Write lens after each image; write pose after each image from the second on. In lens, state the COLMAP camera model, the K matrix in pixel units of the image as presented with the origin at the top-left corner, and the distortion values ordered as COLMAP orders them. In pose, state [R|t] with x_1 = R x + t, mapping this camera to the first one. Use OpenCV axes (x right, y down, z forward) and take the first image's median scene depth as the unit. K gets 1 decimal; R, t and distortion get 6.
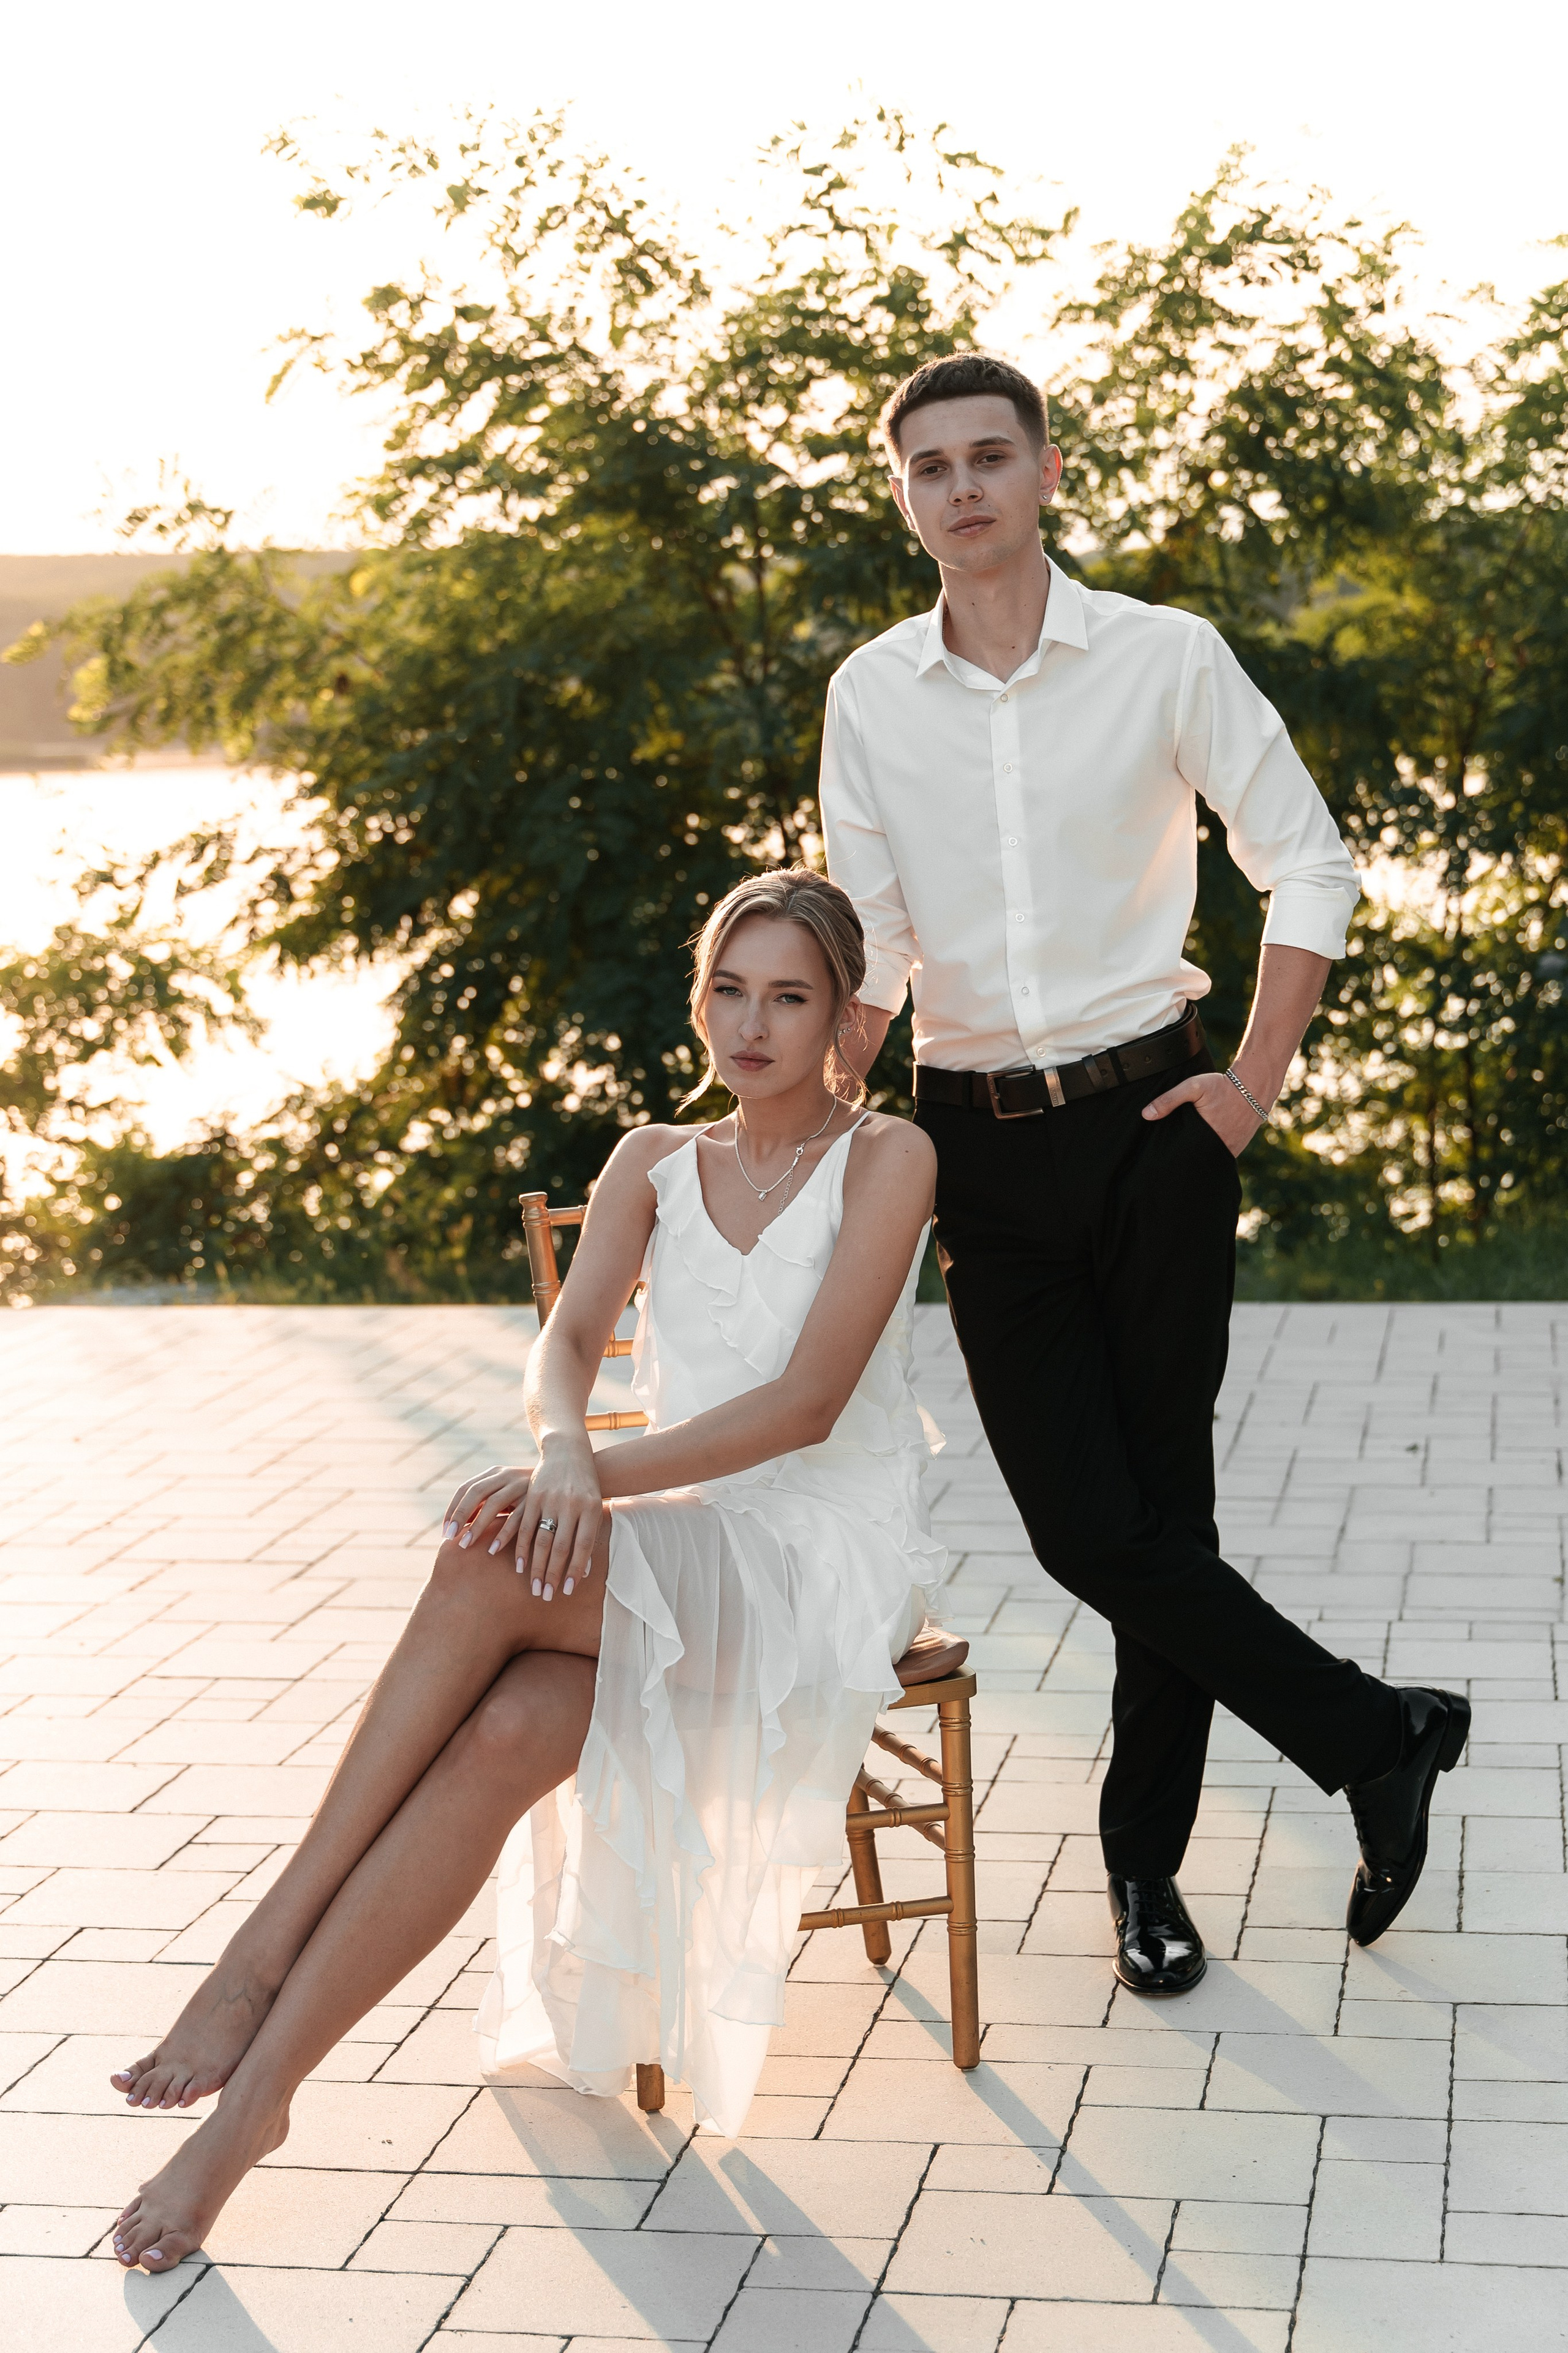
lens RADIAL K [[3928.1, 0, 784.0], [0, 3928.1, 1176.5], [0, 0, 1]] dist [-0.133671, 0.004629]
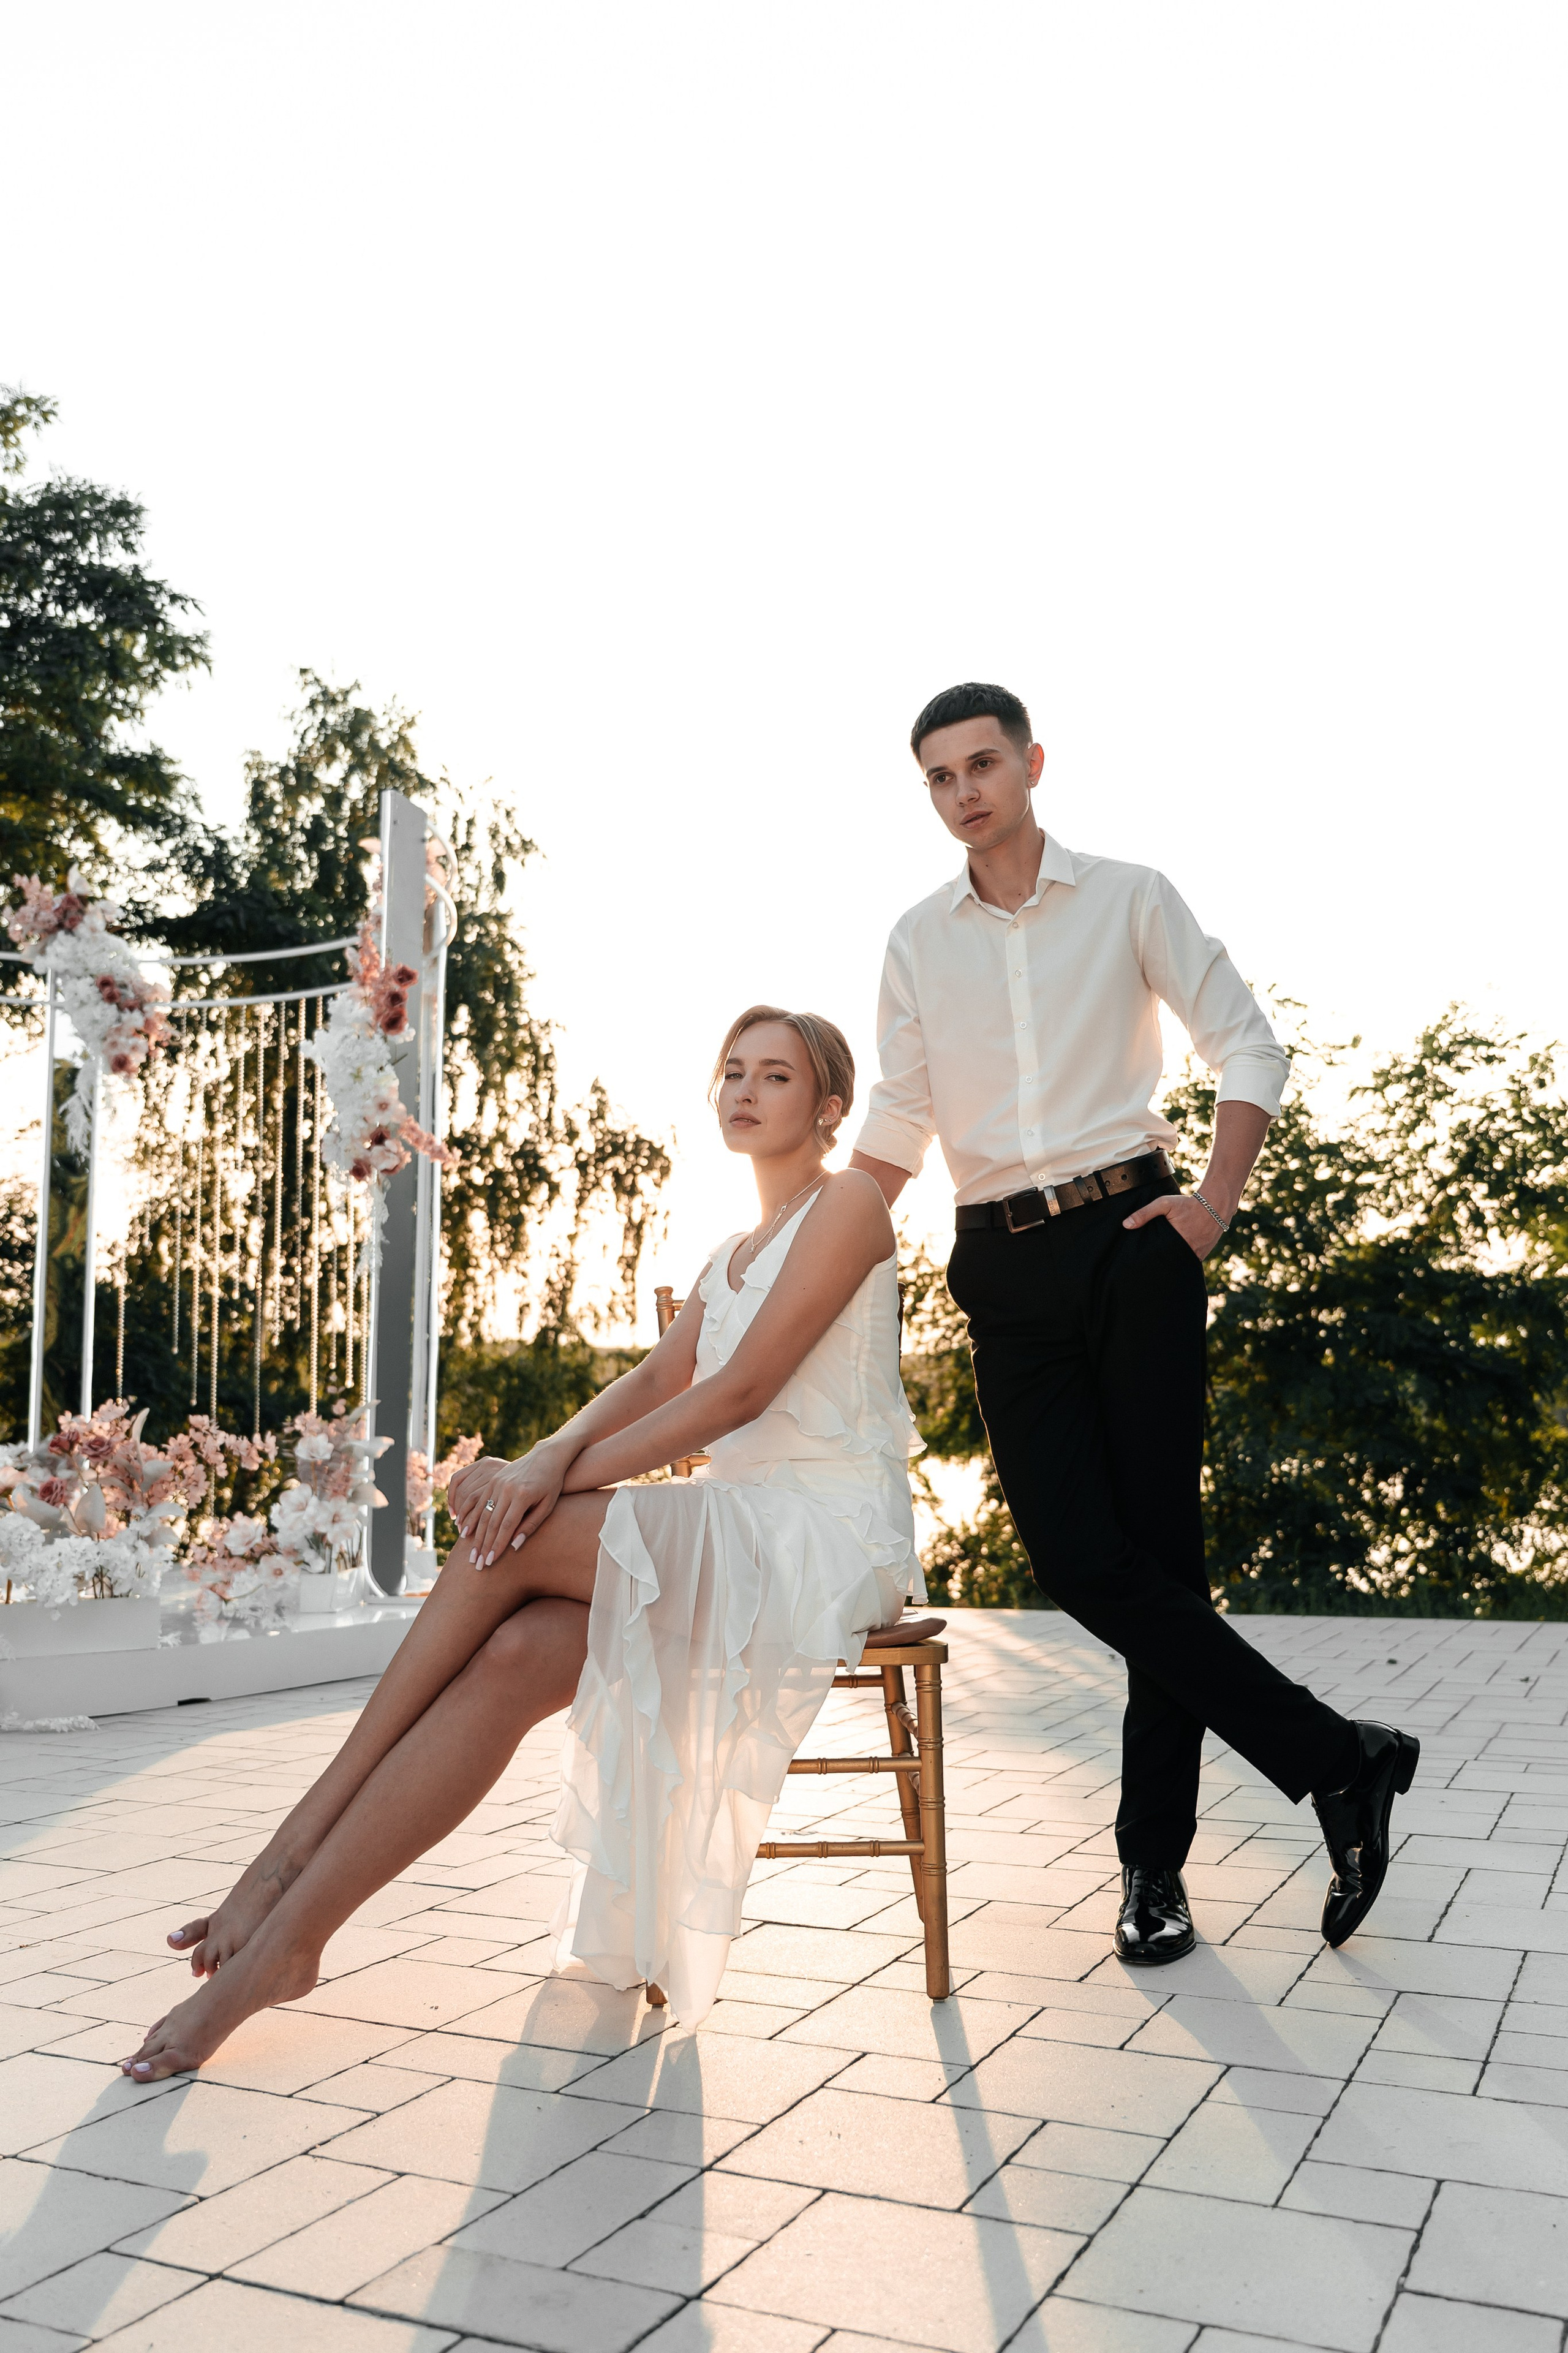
lens RADIAL K [[1845.2, 0, 778.3], [0, 1845.2, 1248.5], [0, 0, 1]] dist [-0.045416, -0.002977]
pose [[0.958618, -0.026611, -0.283450, 0.169028], [-0.035403, 0.976751, -0.211432, 0.127469], [0.282487, 0.212717, 0.935389, 0.423390]]
